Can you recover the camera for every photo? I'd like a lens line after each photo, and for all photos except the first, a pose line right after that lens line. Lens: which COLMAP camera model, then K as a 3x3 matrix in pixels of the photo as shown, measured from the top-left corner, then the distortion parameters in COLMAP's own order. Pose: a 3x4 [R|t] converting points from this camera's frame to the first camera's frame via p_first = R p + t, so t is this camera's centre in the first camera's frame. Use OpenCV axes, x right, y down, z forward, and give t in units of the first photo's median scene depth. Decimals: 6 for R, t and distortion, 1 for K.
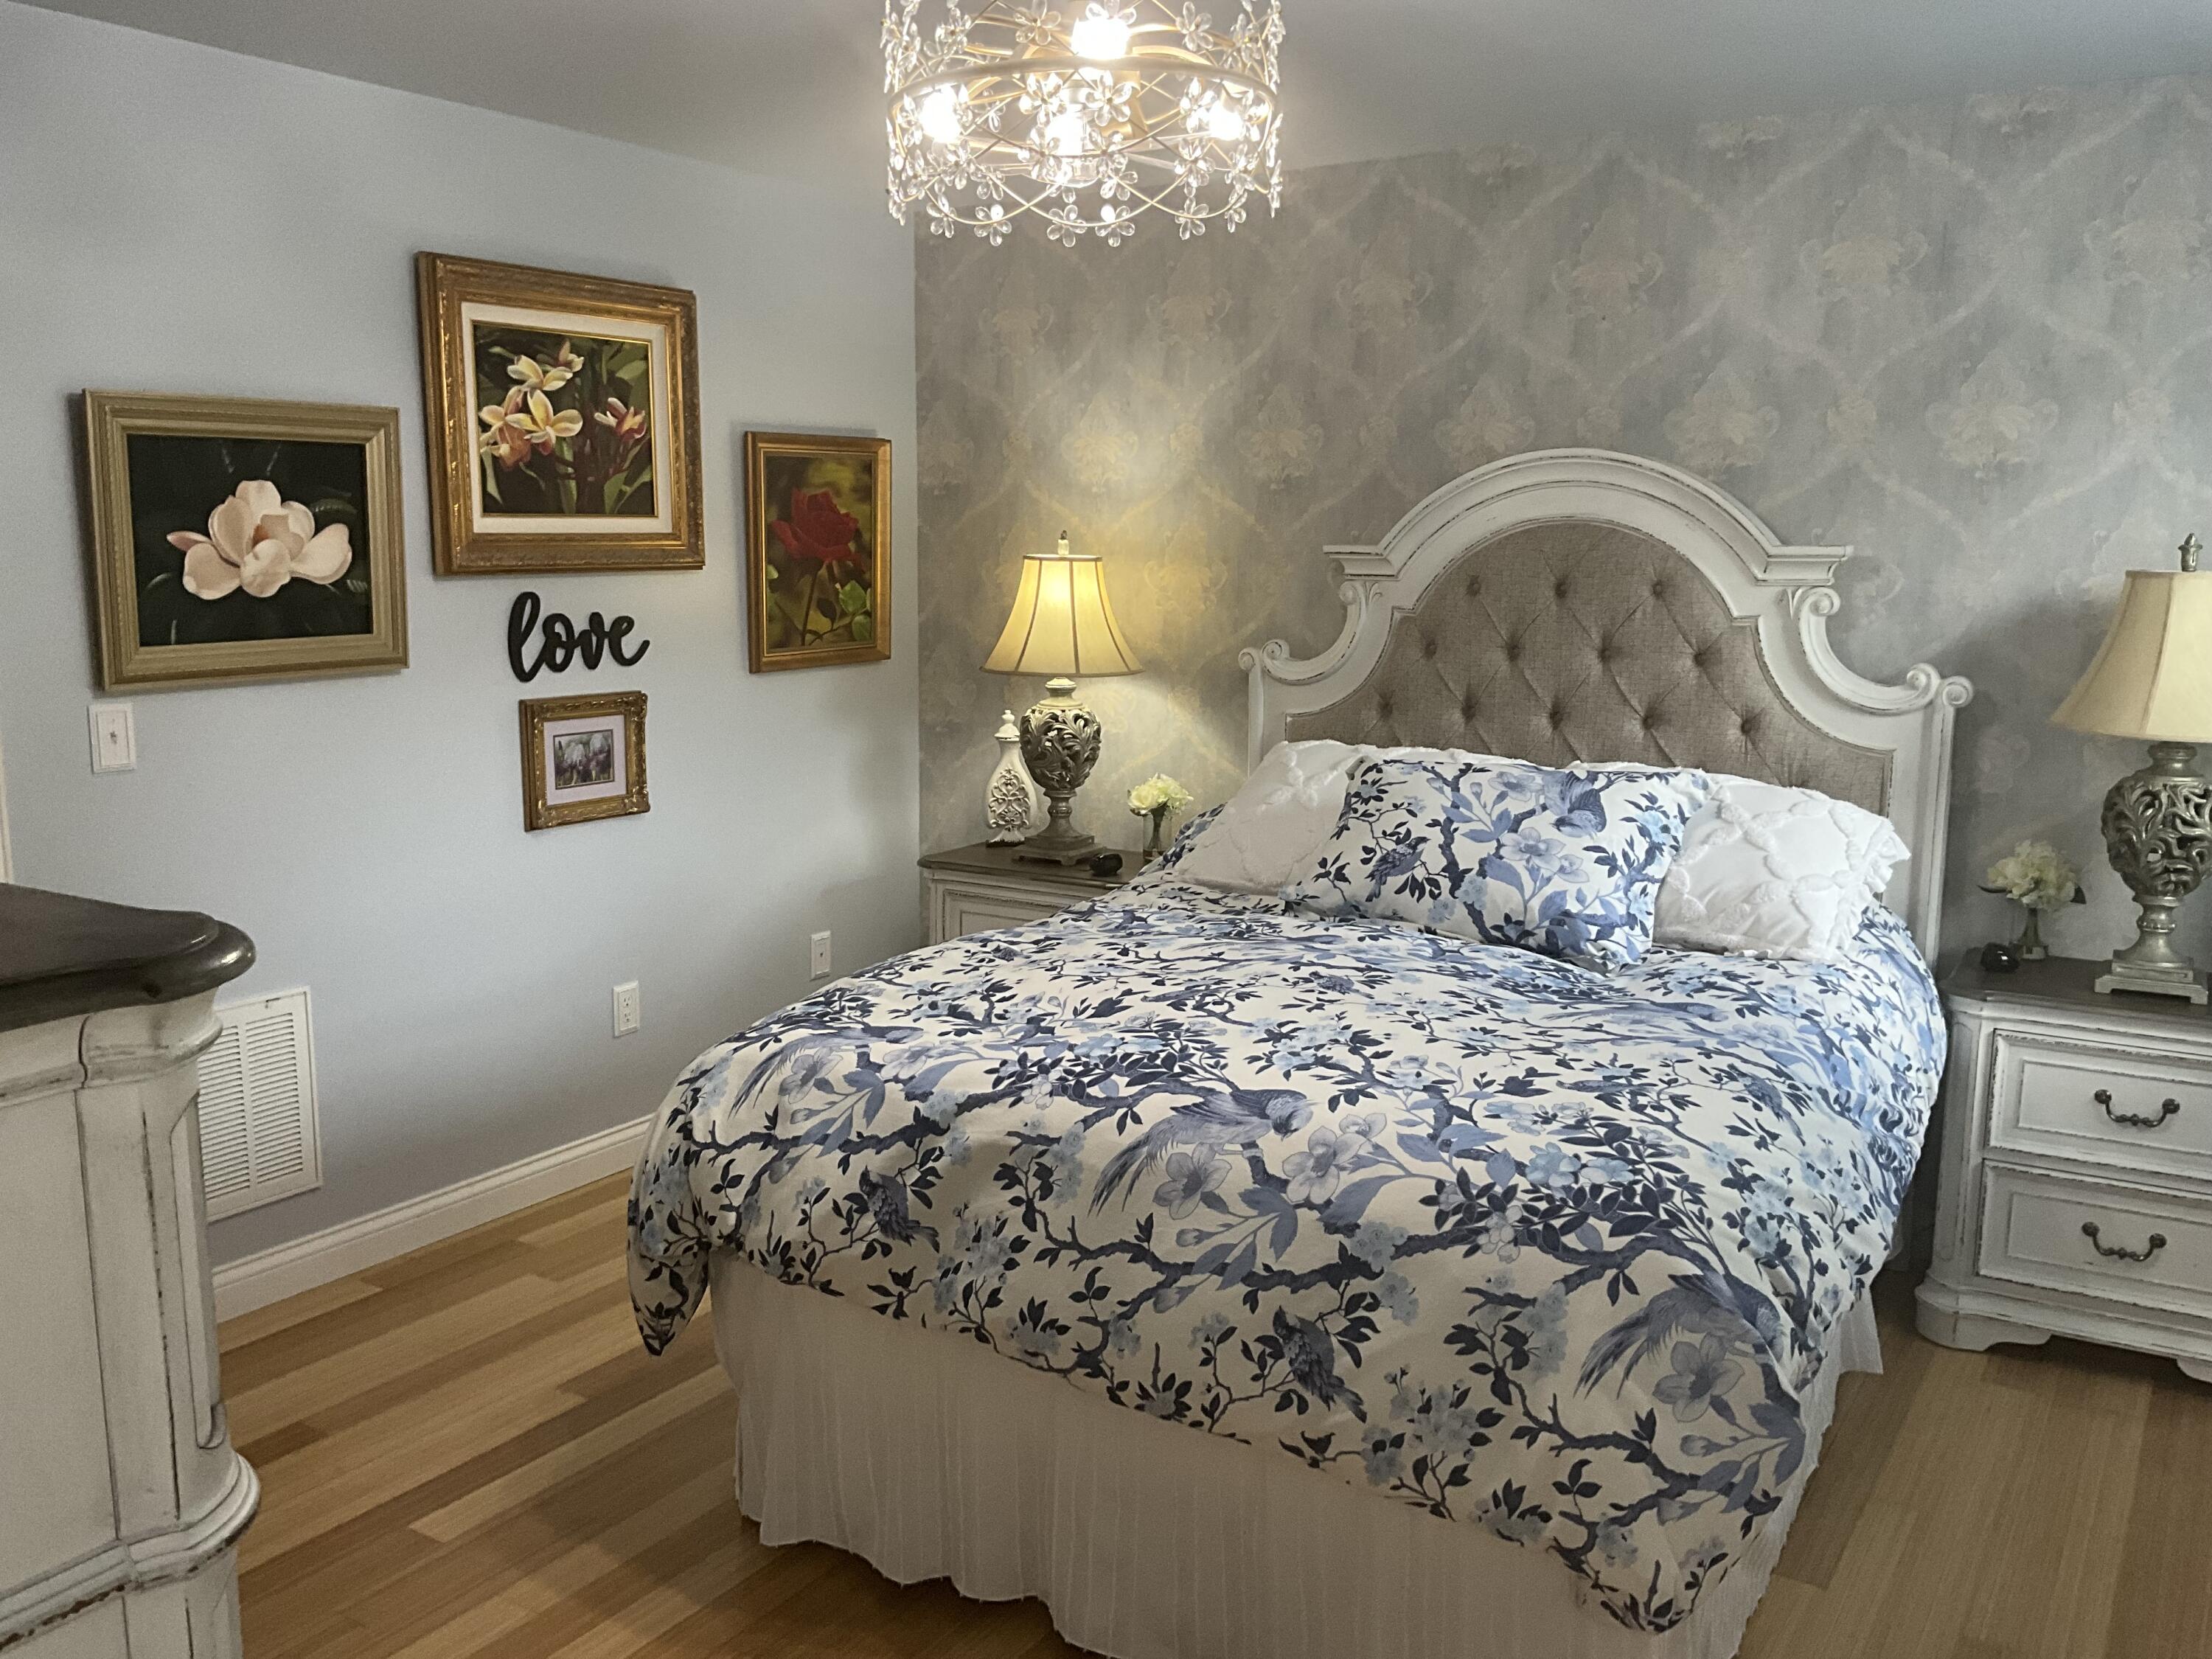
lens RADIAL K [[1808.6, 0, 1105.1], [0, 1808.6, 823.5], [0, 0, 1]] dist [0.086023, -0.162624]
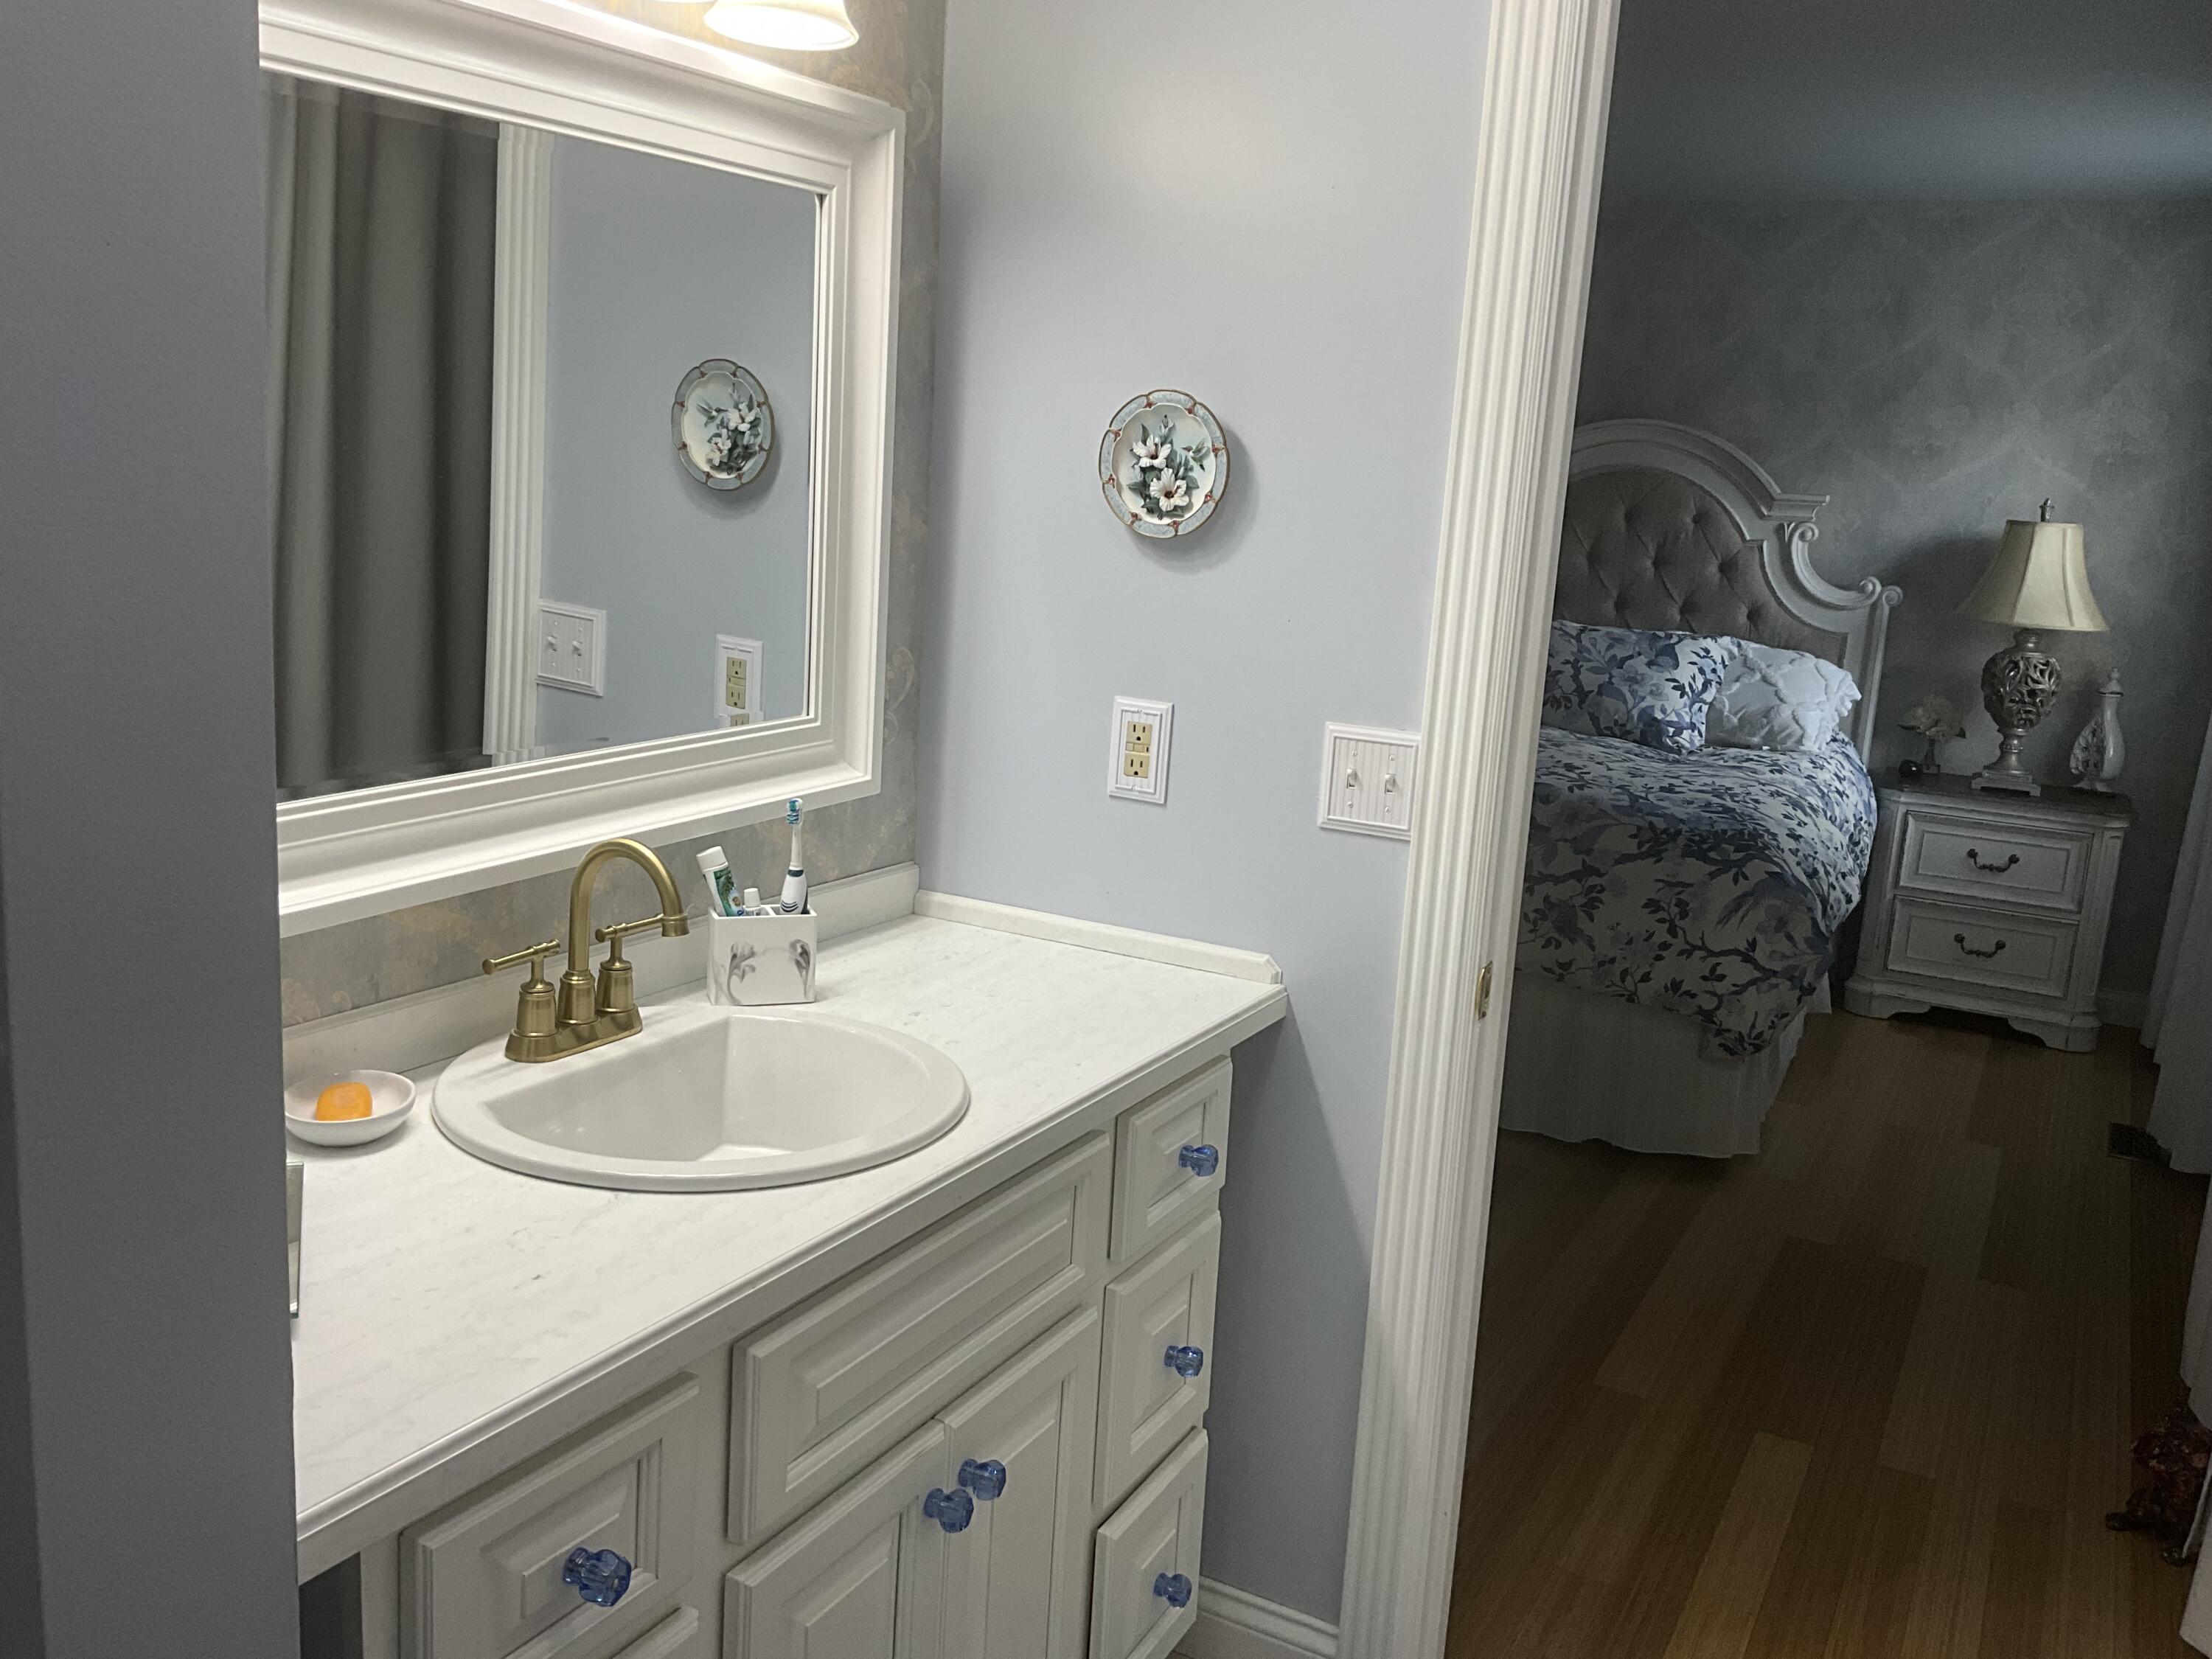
lens RADIAL K [[1832.9, 0, 1070.2], [0, 1832.9, 837.4], [0, 0, 1]] dist [0.092243, -0.199740]
pose [[0.996994, 0.038344, 0.067323, -0.349685], [-0.041141, 0.998325, 0.040672, 0.105466], [-0.065650, -0.043319, 0.996902, -0.559934]]
